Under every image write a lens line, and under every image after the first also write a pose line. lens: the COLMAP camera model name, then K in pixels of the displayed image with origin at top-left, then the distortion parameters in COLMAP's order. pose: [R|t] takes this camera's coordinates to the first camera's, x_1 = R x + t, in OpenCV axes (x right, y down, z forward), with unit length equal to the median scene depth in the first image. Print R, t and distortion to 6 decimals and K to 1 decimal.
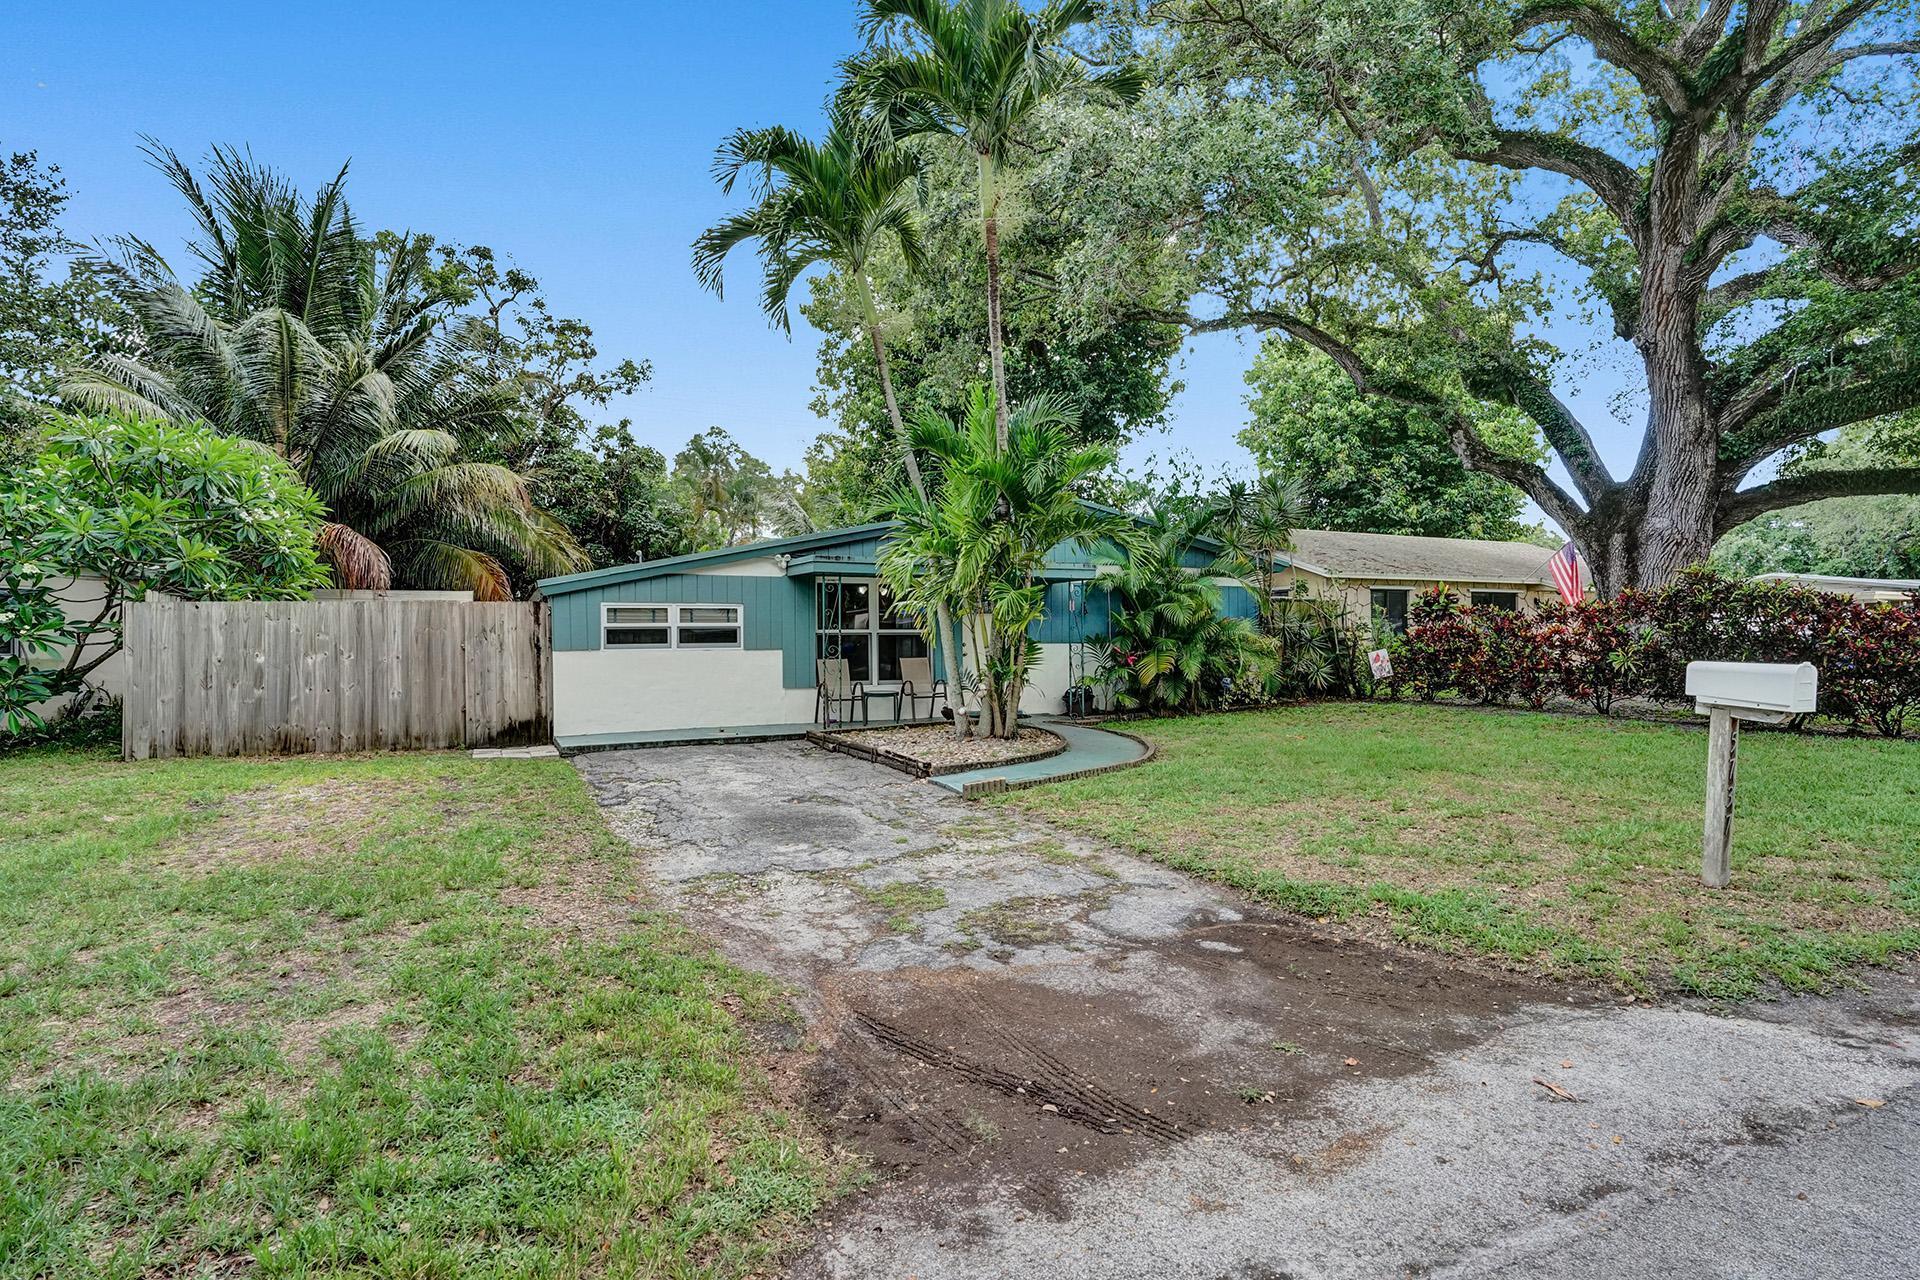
lens RADIAL K [[994.3, 0, 962.2], [0, 994.3, 638.1], [0, 0, 1]] dist [-0.049210, 0.033568]
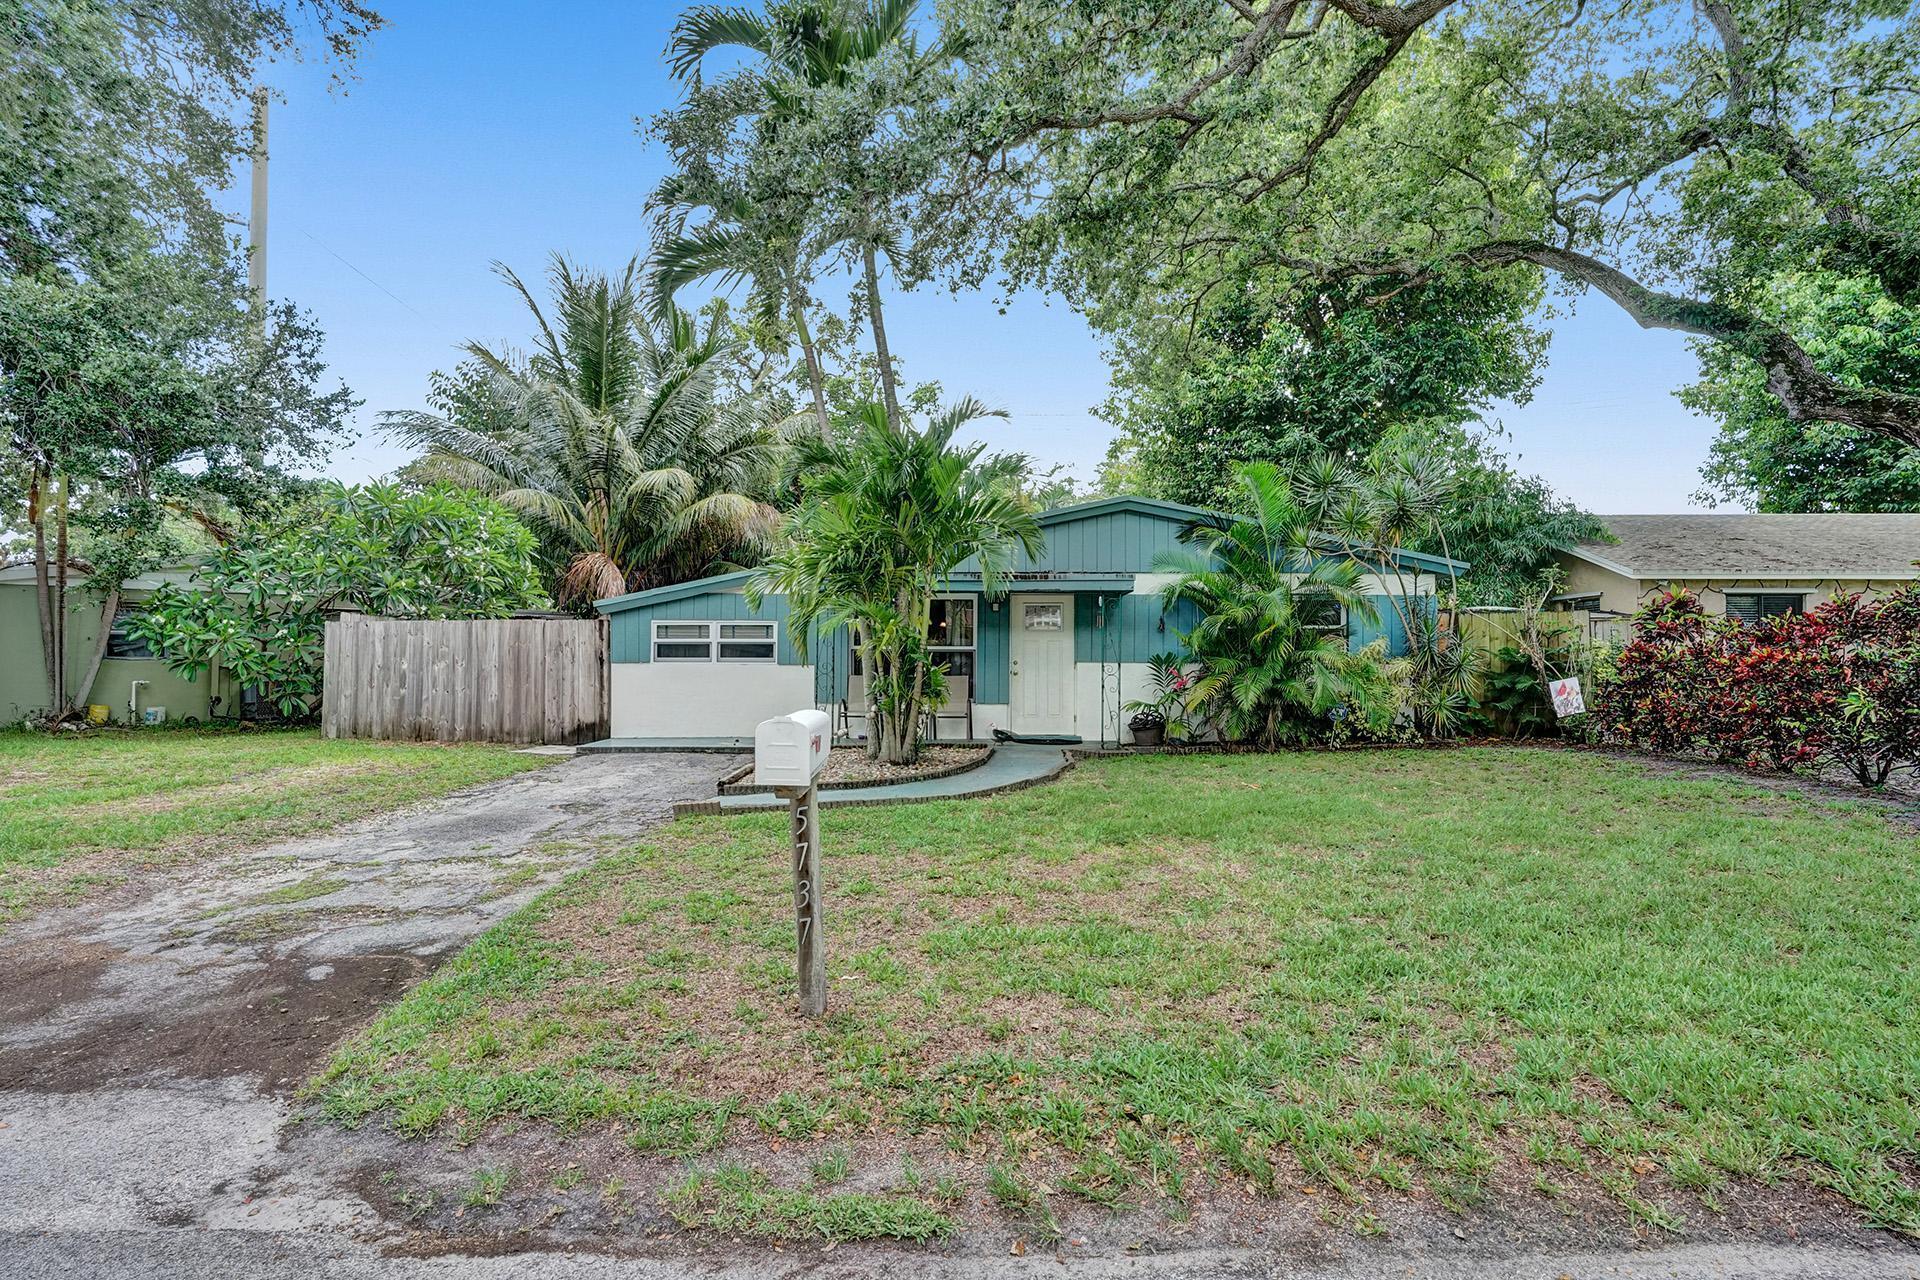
lens RADIAL K [[1028.6, 0, 960.0], [0, 1028.6, 640.0], [0, 0, 1]] dist [-0.039242, 0.030817]
pose [[0.881102, 0.005963, -0.472888, 0.441410], [-0.009677, 0.999938, -0.005421, -0.009653], [0.472827, 0.009353, 0.881106, 0.129212]]
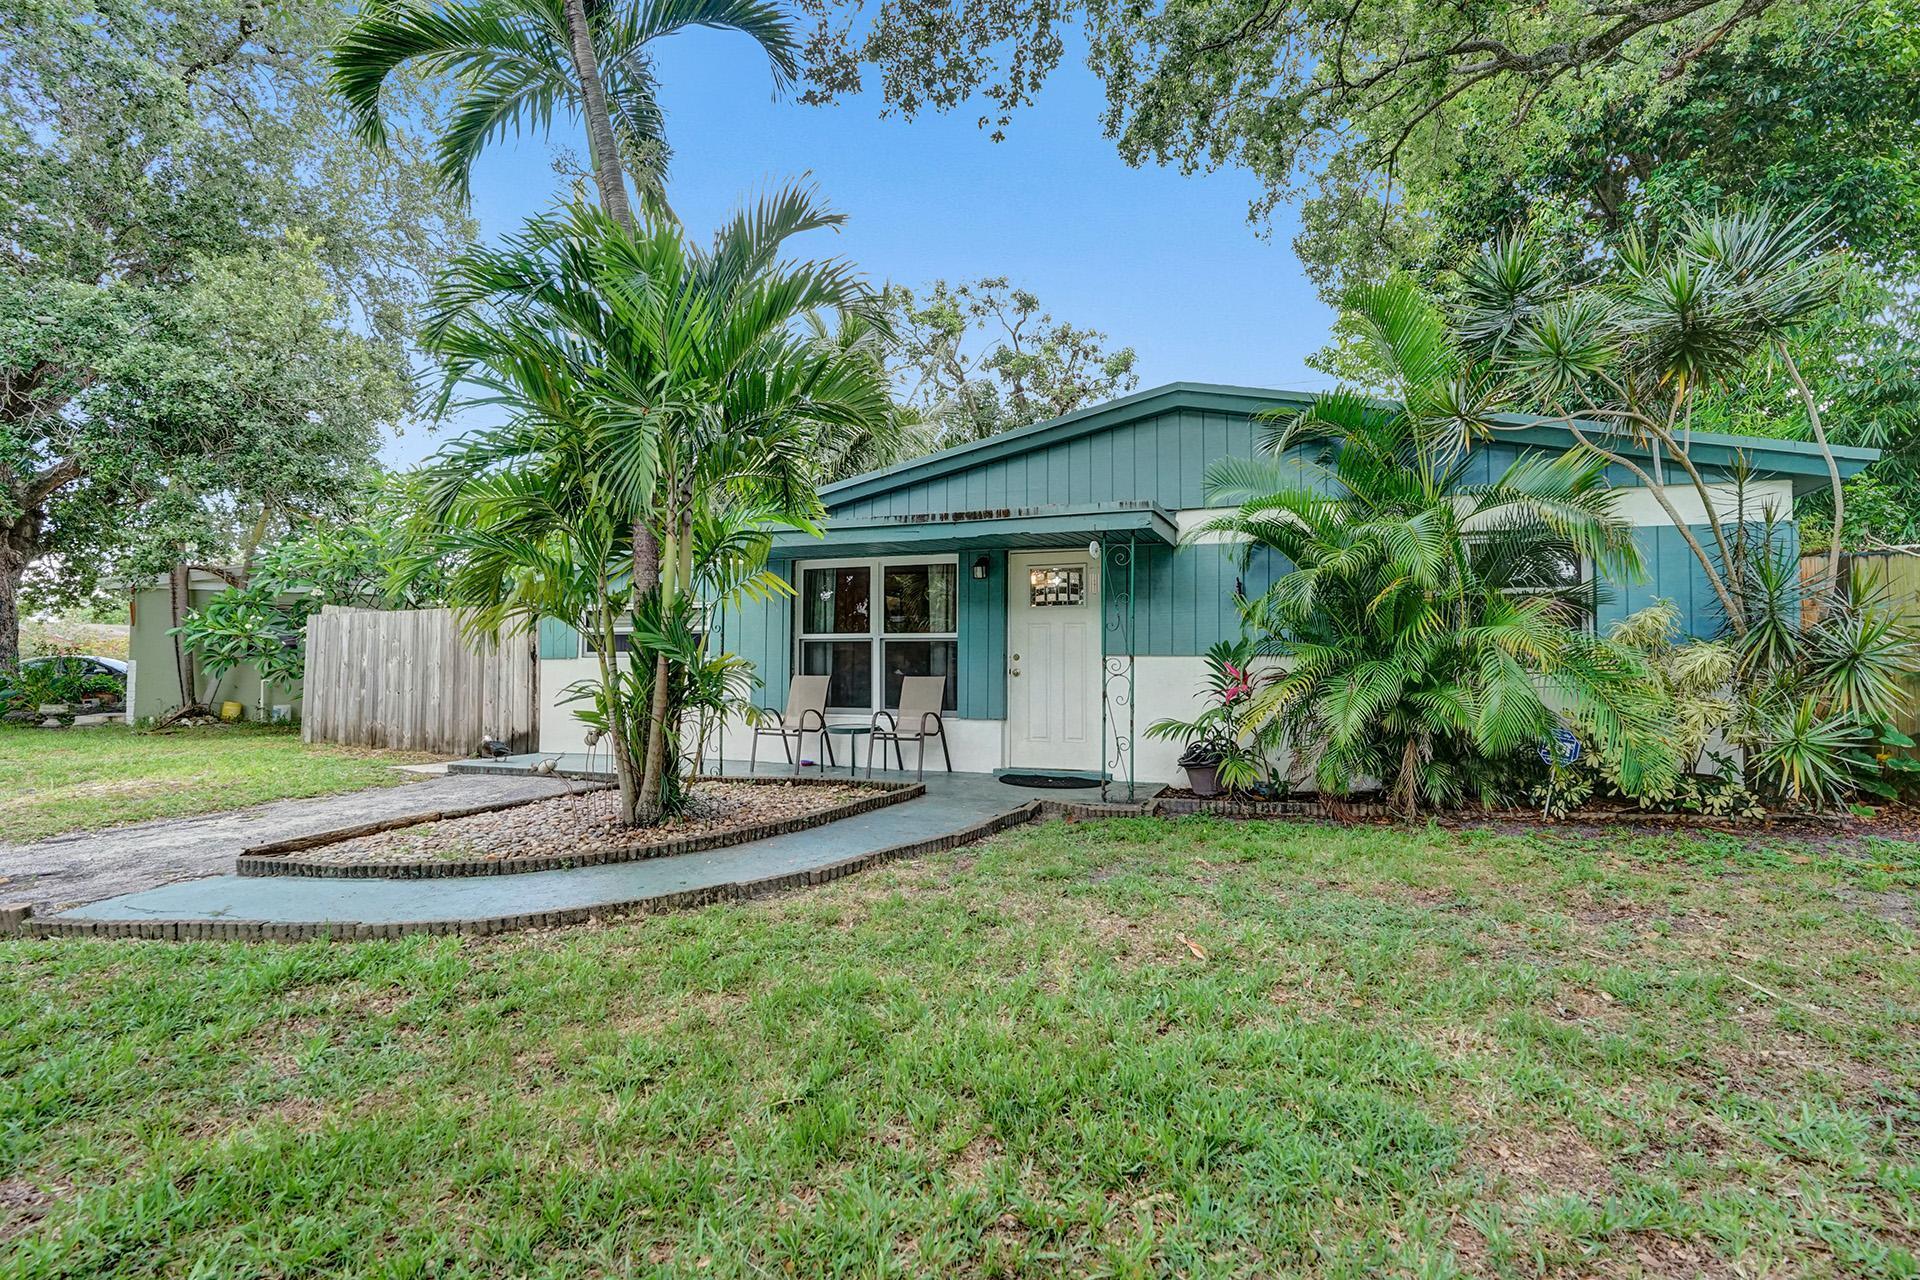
lens RADIAL K [[930.7, 0, 961.9], [0, 930.7, 635.0], [0, 0, 1]] dist [-0.056203, 0.030295]
pose [[0.676483, -0.010050, -0.736389, 0.430039], [-0.004523, 0.999831, -0.017800, 0.003445], [0.736444, 0.015372, 0.676324, 0.623436]]
